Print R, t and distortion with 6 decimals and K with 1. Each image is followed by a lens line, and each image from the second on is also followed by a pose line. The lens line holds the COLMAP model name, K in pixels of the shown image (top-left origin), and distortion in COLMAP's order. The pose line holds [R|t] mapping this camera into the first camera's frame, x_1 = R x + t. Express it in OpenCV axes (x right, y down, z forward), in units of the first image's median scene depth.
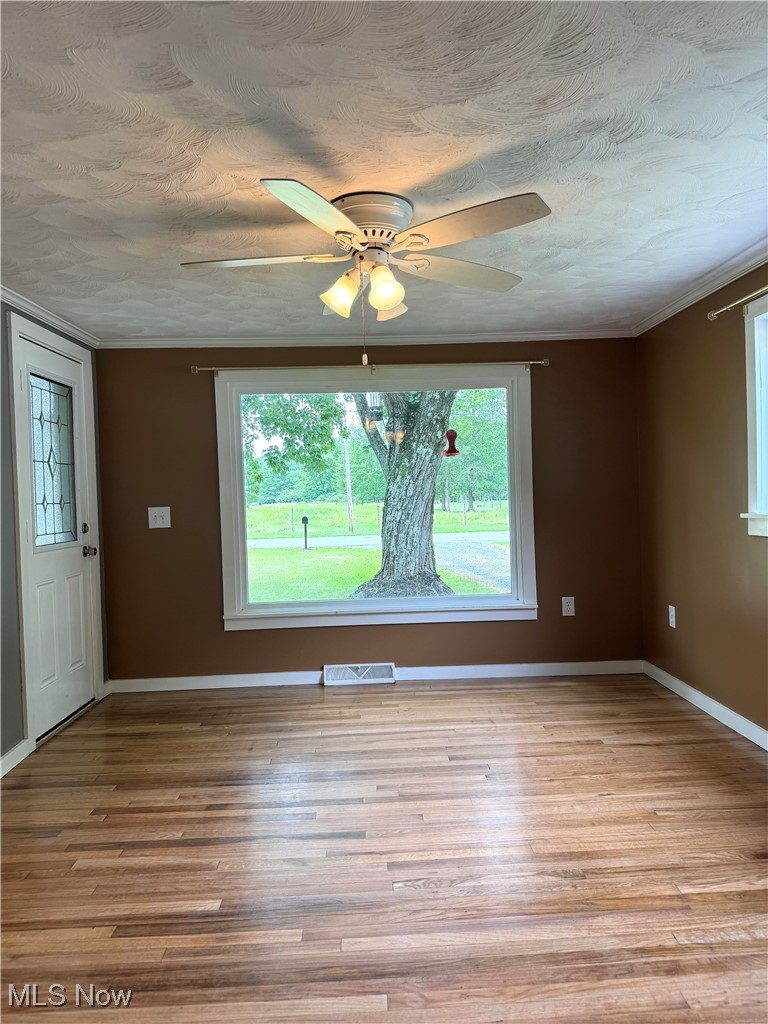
lens RADIAL K [[706.9, 0, 384.0], [0, 706.9, 512.0], [0, 0, 1]] dist [0.109654, -0.114699]
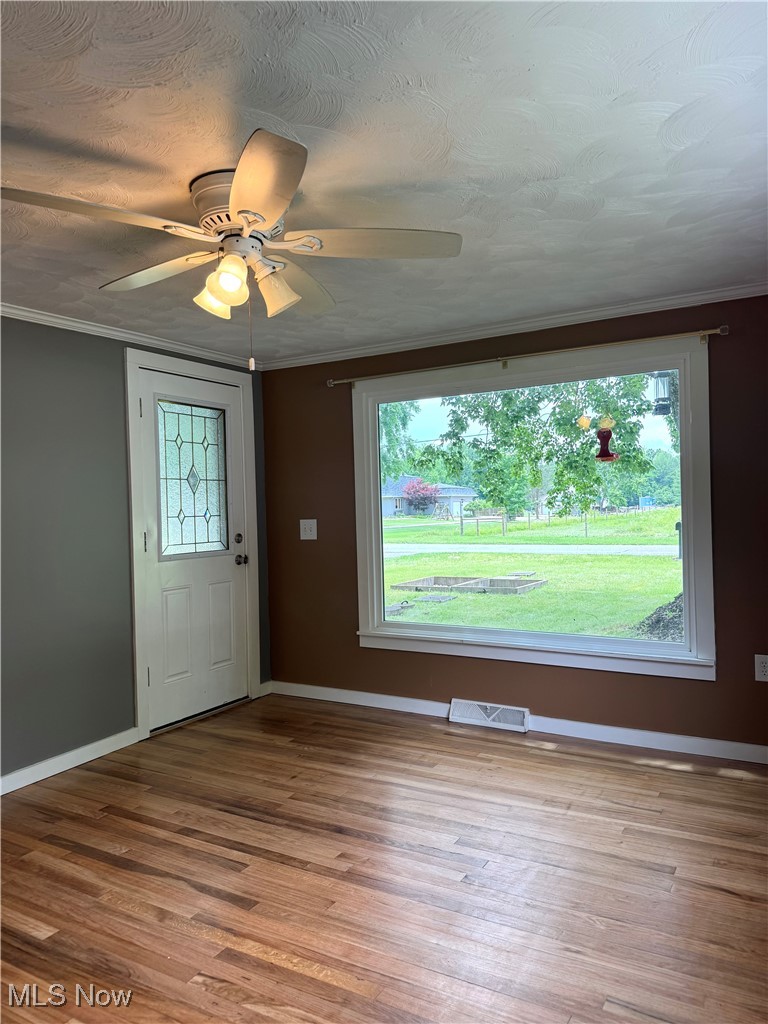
lens RADIAL K [[709.2, 0, 390.6], [0, 709.2, 514.4], [0, 0, 1]] dist [0.103160, -0.112041]
pose [[0.850433, 0.012846, -0.525926, 0.390121], [-0.013161, 0.999908, 0.003143, -0.022750], [0.525918, 0.004249, 0.850525, 0.229724]]
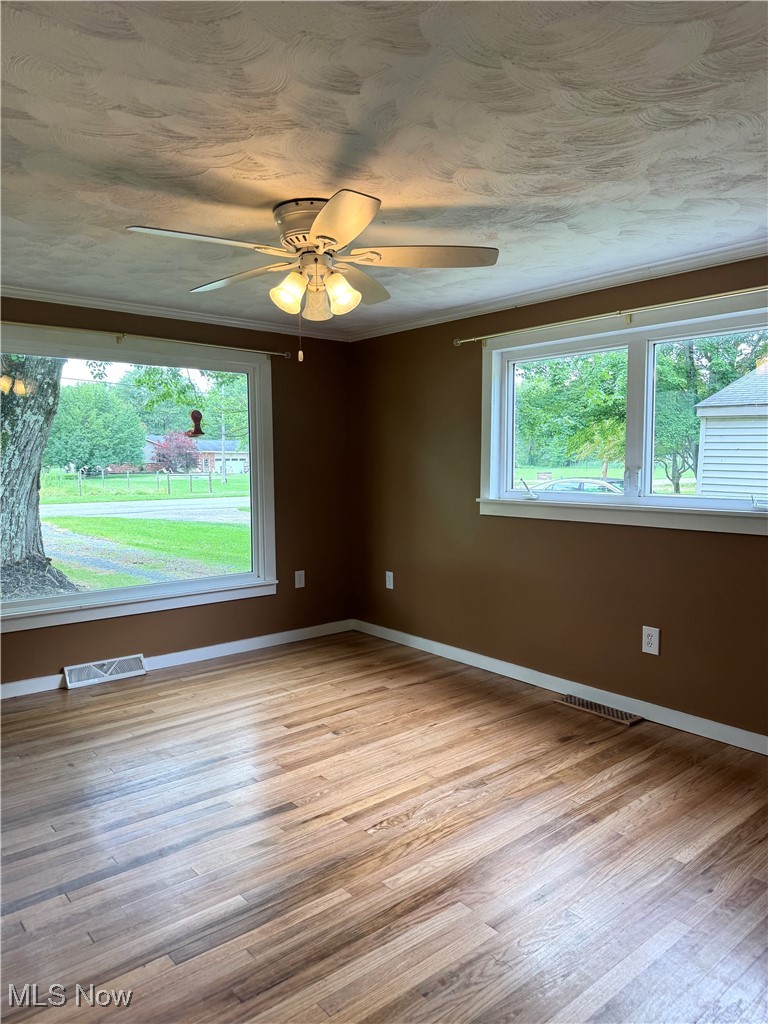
lens RADIAL K [[706.9, 0, 384.0], [0, 706.9, 512.0], [0, 0, 1]] dist [0.109654, -0.114699]
pose [[0.796672, -0.017936, 0.604146, -0.372368], [-0.005892, 0.999282, 0.037437, -0.016818], [-0.604383, -0.033384, 0.795994, 0.058831]]
